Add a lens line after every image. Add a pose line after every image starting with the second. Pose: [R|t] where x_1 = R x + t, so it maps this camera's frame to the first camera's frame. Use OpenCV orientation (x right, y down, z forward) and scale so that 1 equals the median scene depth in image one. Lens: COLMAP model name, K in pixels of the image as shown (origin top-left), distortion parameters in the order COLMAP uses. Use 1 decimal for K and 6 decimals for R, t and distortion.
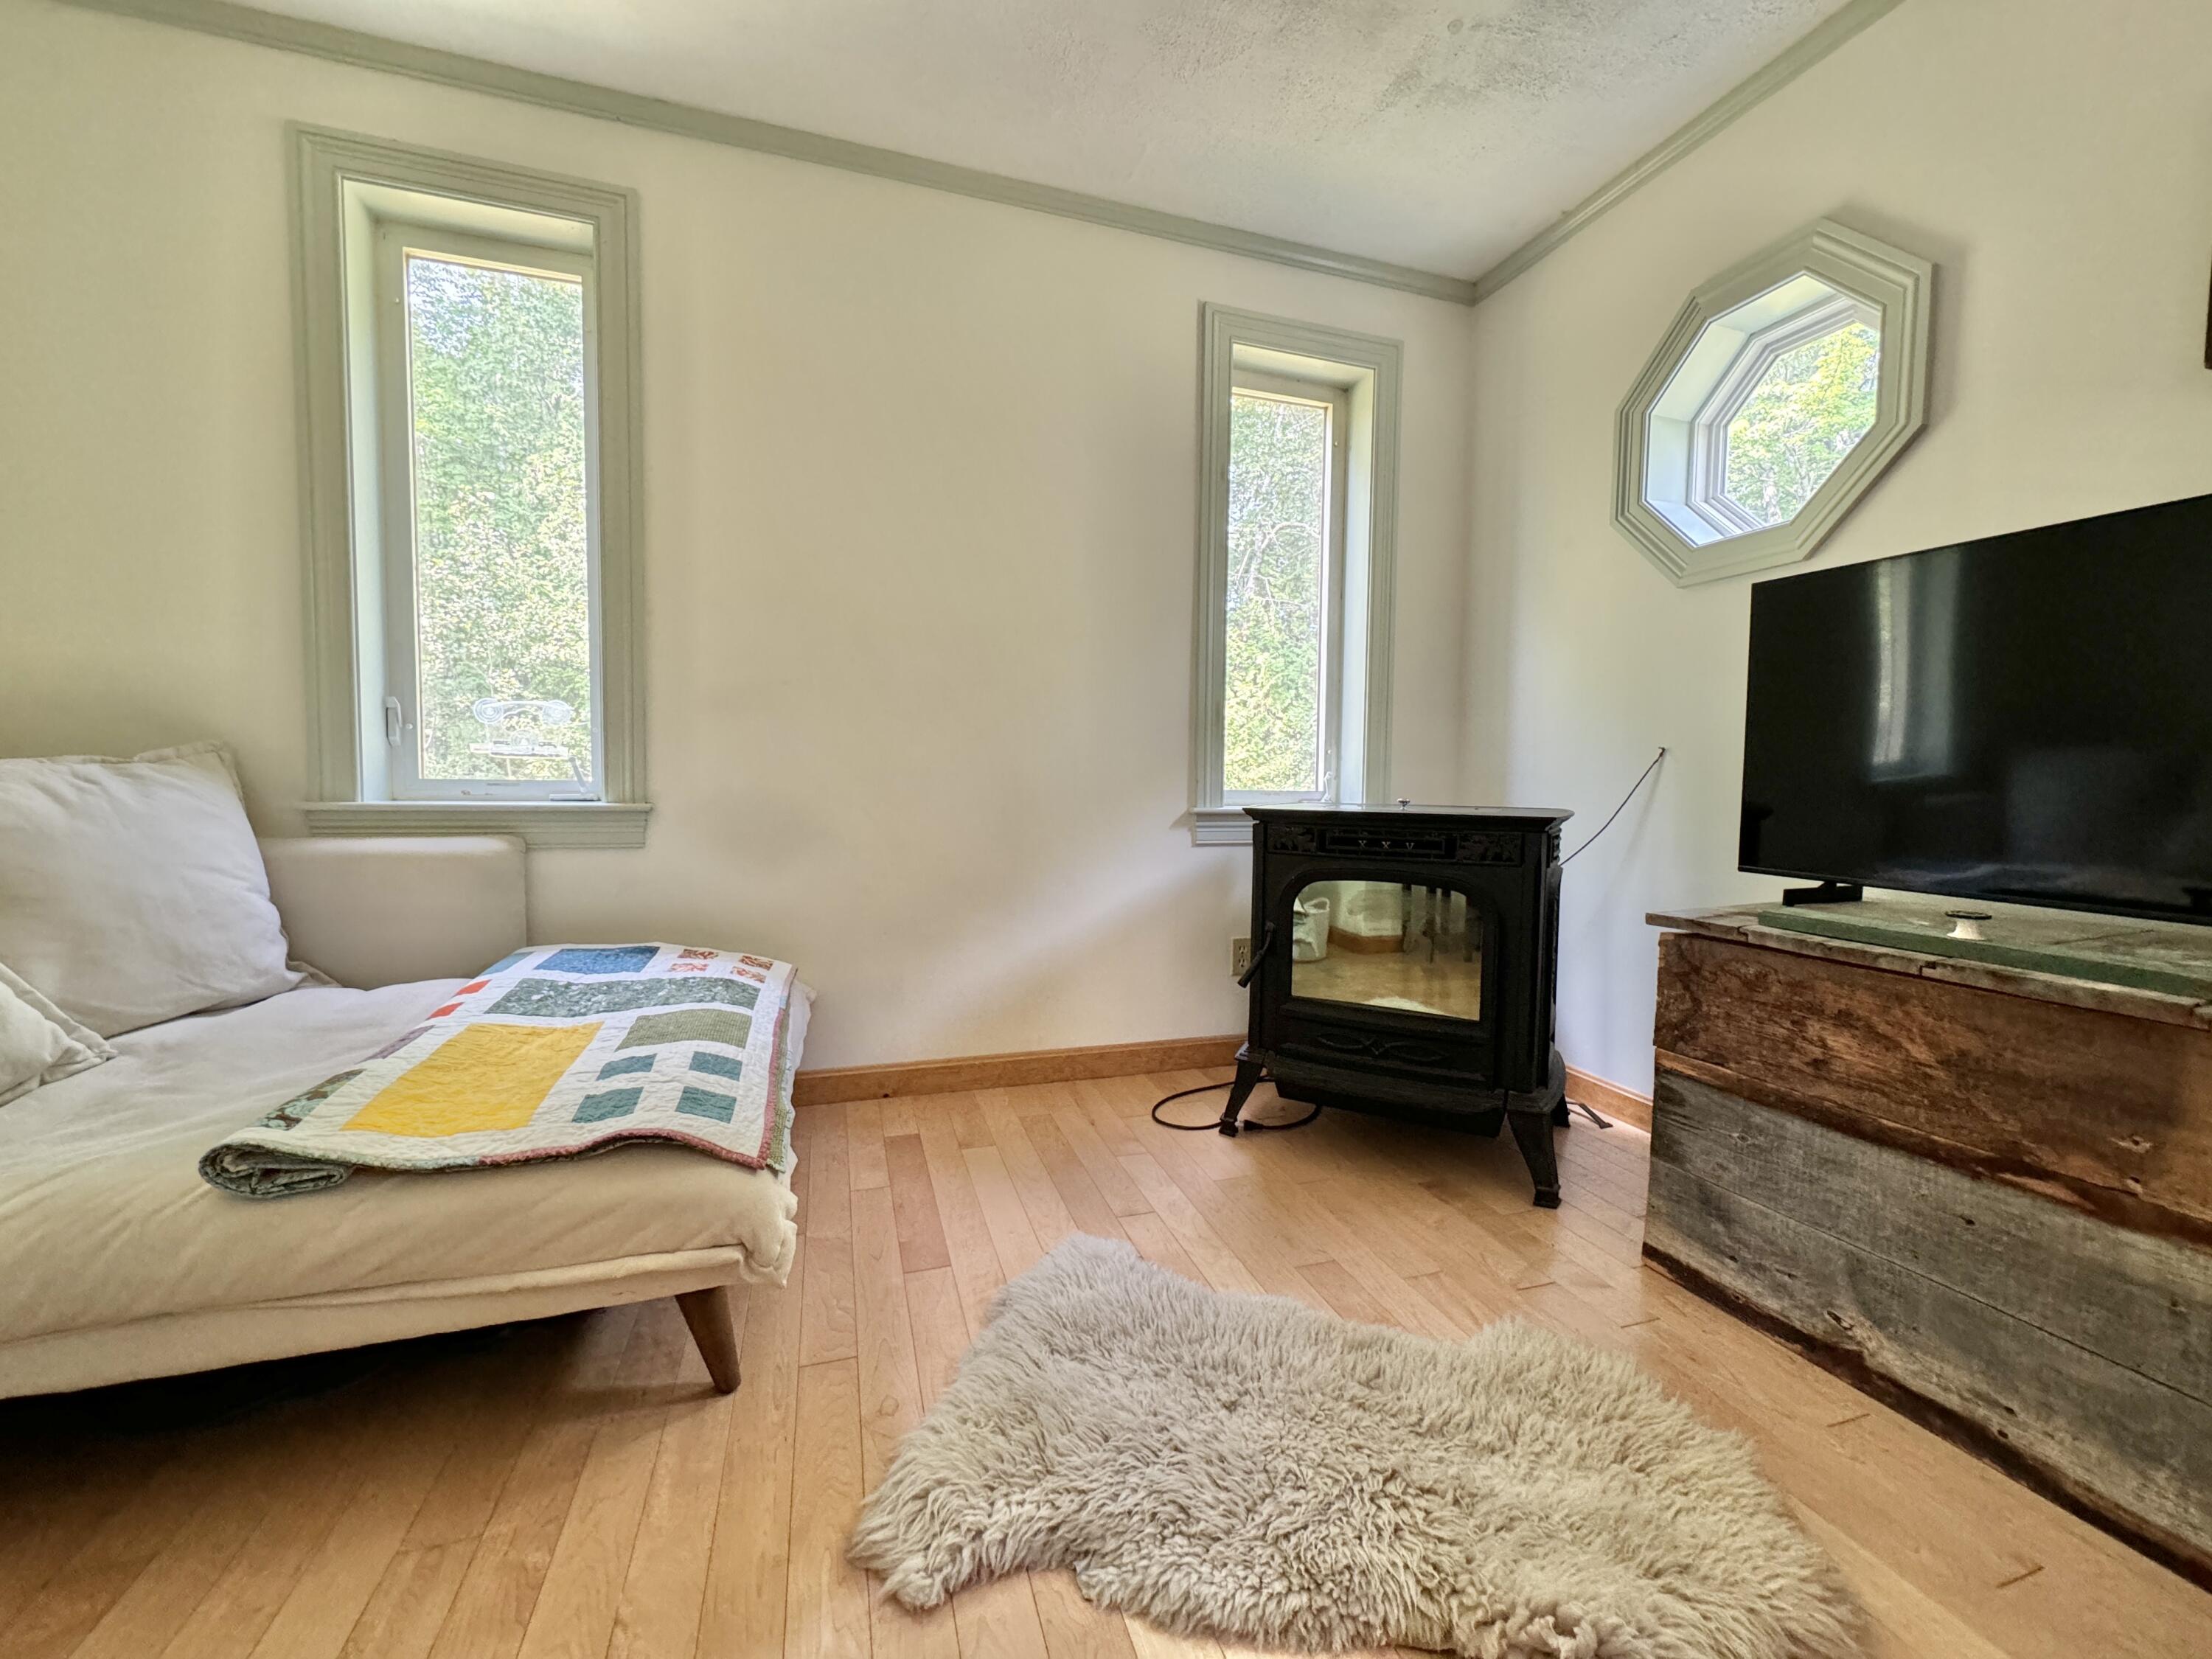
lens RADIAL K [[880.5, 0, 1099.4], [0, 880.5, 832.4], [0, 0, 1]] dist [-0.003566, -0.000094]
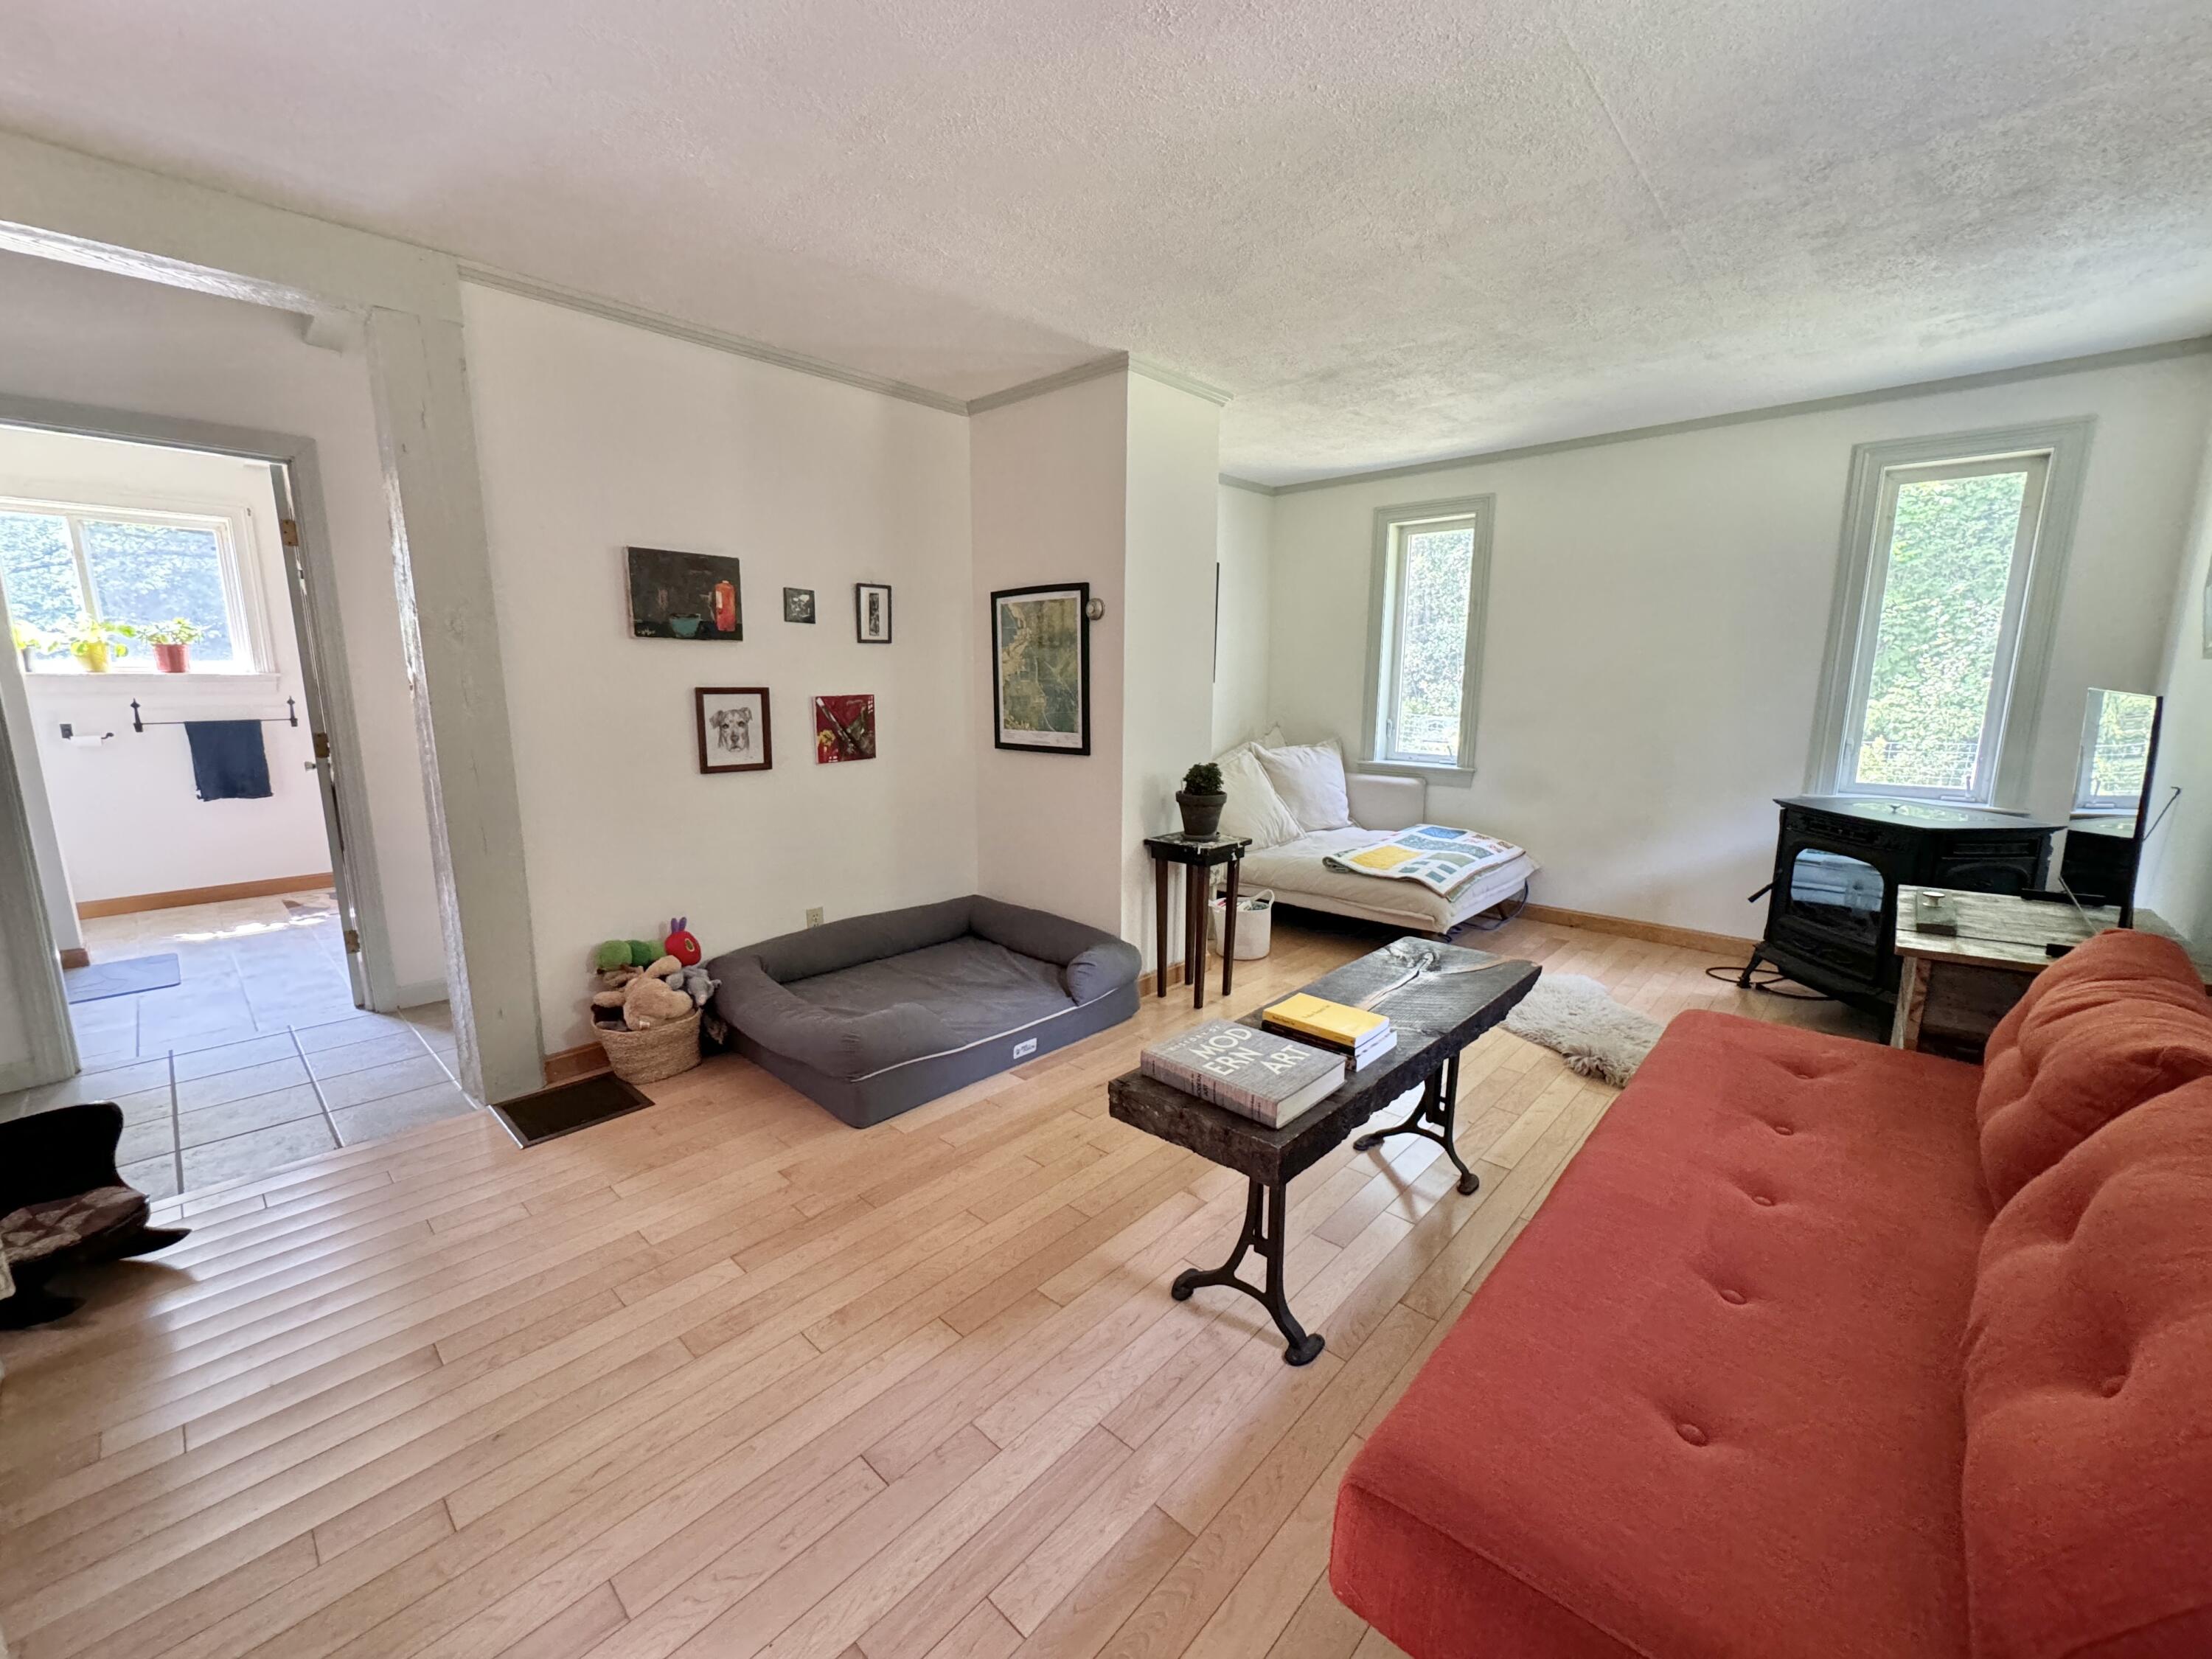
lens RADIAL K [[880.5, 0, 1104.9], [0, 880.5, 832.1], [0, 0, 1]] dist [-0.003566, -0.000094]
pose [[0.496090, 0.143292, -0.856366, 1.083884], [-0.048075, 0.989308, 0.137687, -0.152805], [0.866939, -0.027136, 0.497674, -1.058718]]
